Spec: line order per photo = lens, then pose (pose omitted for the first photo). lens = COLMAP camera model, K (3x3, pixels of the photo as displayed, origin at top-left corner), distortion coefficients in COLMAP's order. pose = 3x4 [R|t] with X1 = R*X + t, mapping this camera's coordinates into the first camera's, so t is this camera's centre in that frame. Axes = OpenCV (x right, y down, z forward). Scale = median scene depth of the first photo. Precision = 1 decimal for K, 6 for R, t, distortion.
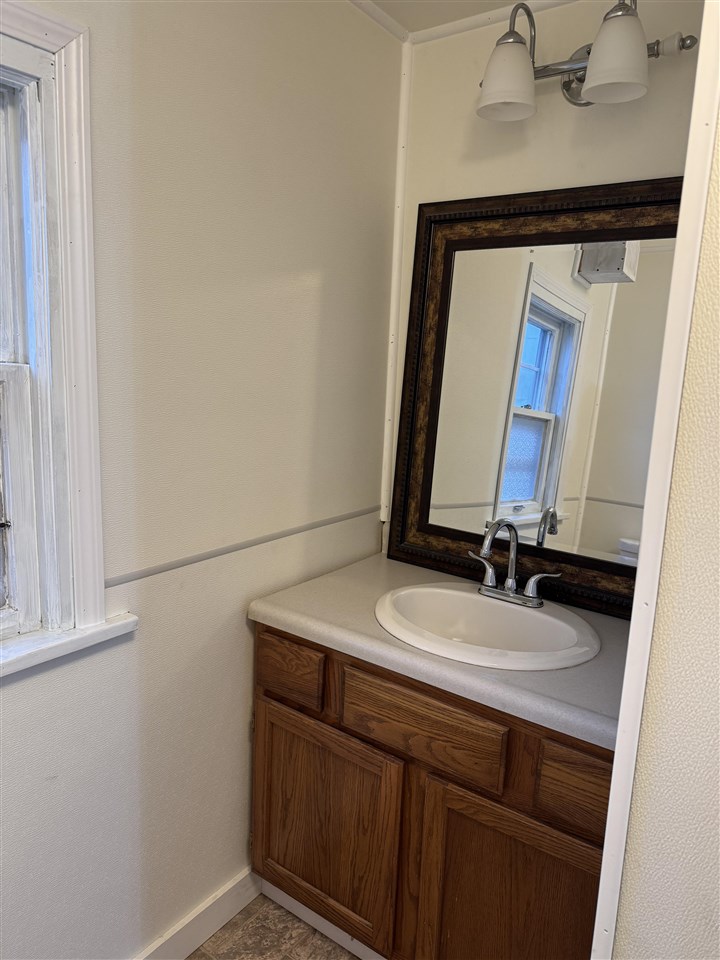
lens RADIAL K [[671.8, 0, 360.0], [0, 671.8, 480.0], [0, 0, 1]] dist [0.035995, -0.045301]
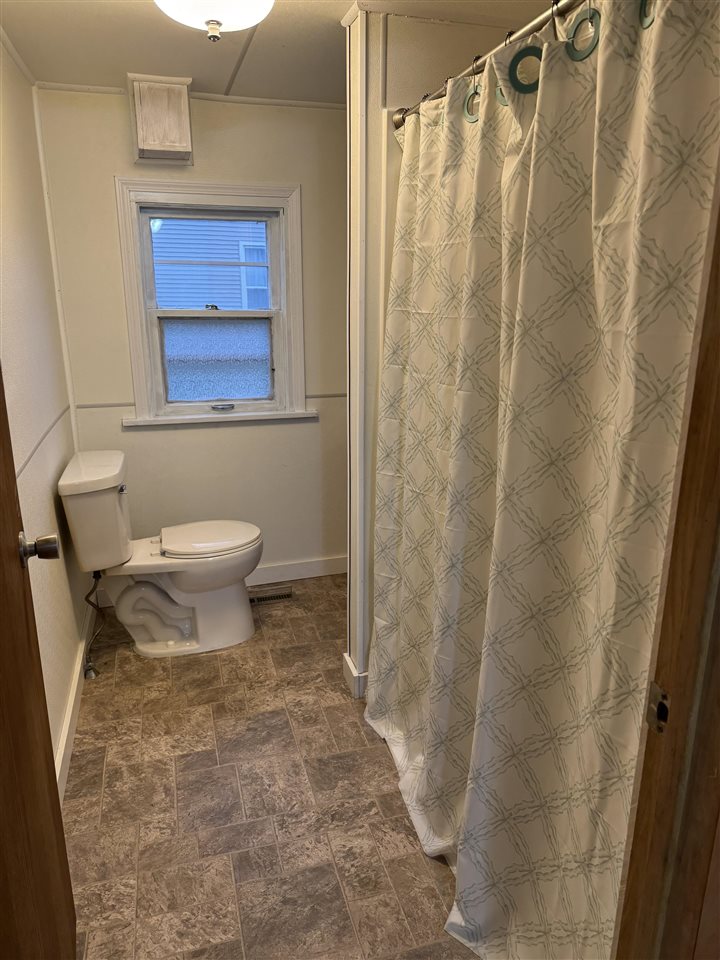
lens RADIAL K [[671.8, 0, 360.0], [0, 671.8, 480.0], [0, 0, 1]] dist [0.035995, -0.045301]
pose [[0.788300, 0.125681, -0.602319, 1.442583], [-0.075063, 0.991248, 0.108595, 0.185249], [0.610696, -0.040393, 0.790835, -0.969030]]
